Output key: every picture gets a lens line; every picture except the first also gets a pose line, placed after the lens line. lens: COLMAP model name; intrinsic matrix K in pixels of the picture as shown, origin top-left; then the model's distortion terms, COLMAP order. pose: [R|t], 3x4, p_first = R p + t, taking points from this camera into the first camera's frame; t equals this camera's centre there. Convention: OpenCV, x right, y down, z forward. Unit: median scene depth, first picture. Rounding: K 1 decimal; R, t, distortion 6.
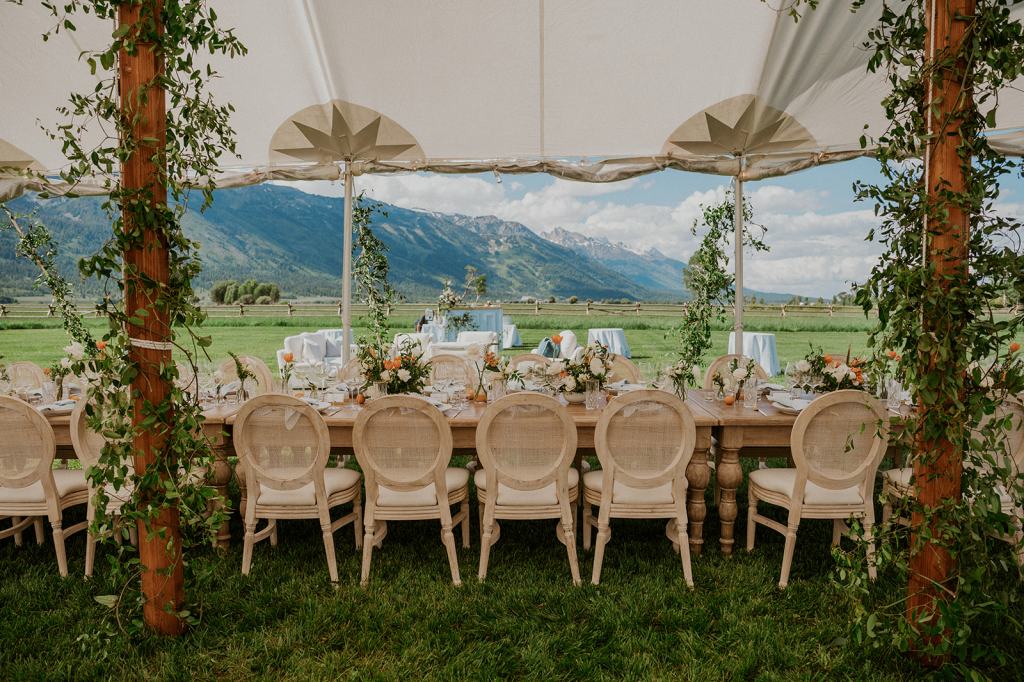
lens RADIAL K [[729.7, 0, 504.0], [0, 729.7, 367.1], [0, 0, 1]] dist [-0.147033, 0.103355]
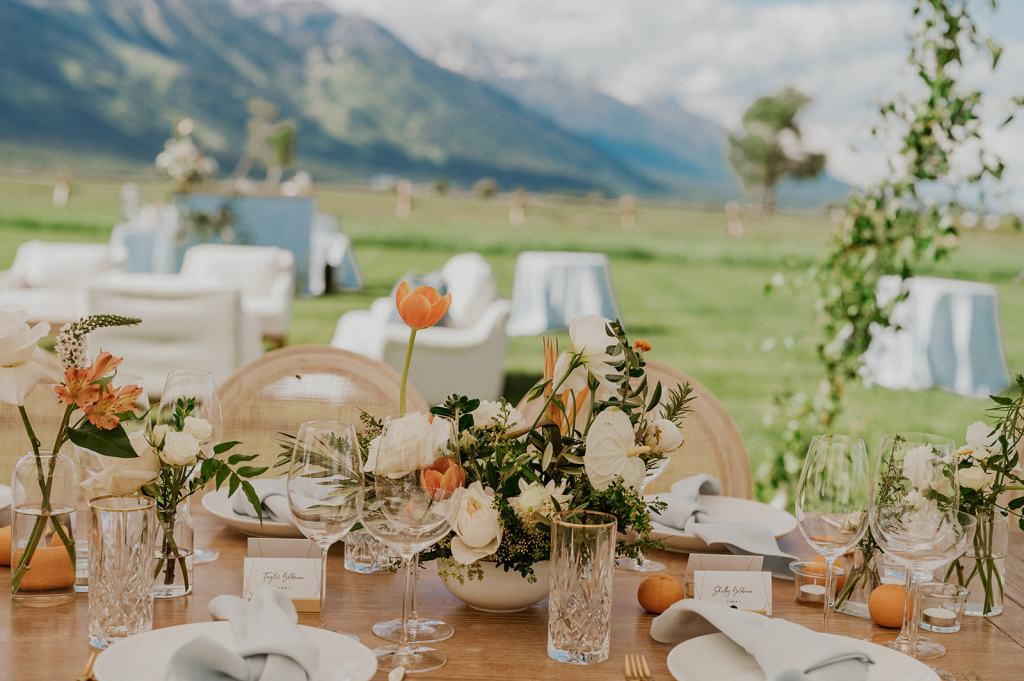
lens RADIAL K [[1503.5, 0, 512.0], [0, 1503.5, 340.5], [0, 0, 1]] dist [0.146491, 0.003009]
pose [[0.992481, 0.037385, 0.116553, 0.038501], [-0.038297, 0.999251, 0.005586, -0.026001], [-0.116257, -0.010008, 0.993169, 0.449380]]
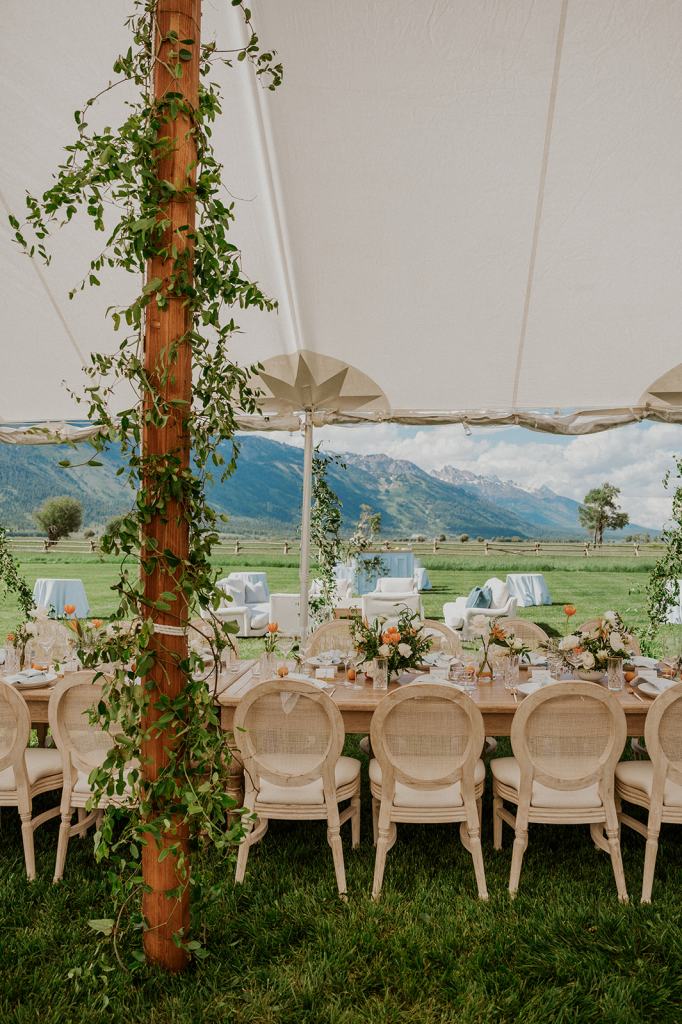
lens RADIAL K [[725.9, 0, 341.0], [0, 725.9, 512.0], [0, 0, 1]] dist [-0.137299, 0.091594]
pose [[0.998002, 0.003273, -0.063090, -0.126378], [-0.011080, 0.992246, -0.123792, -0.037751], [0.062195, 0.124244, 0.990301, 0.062743]]
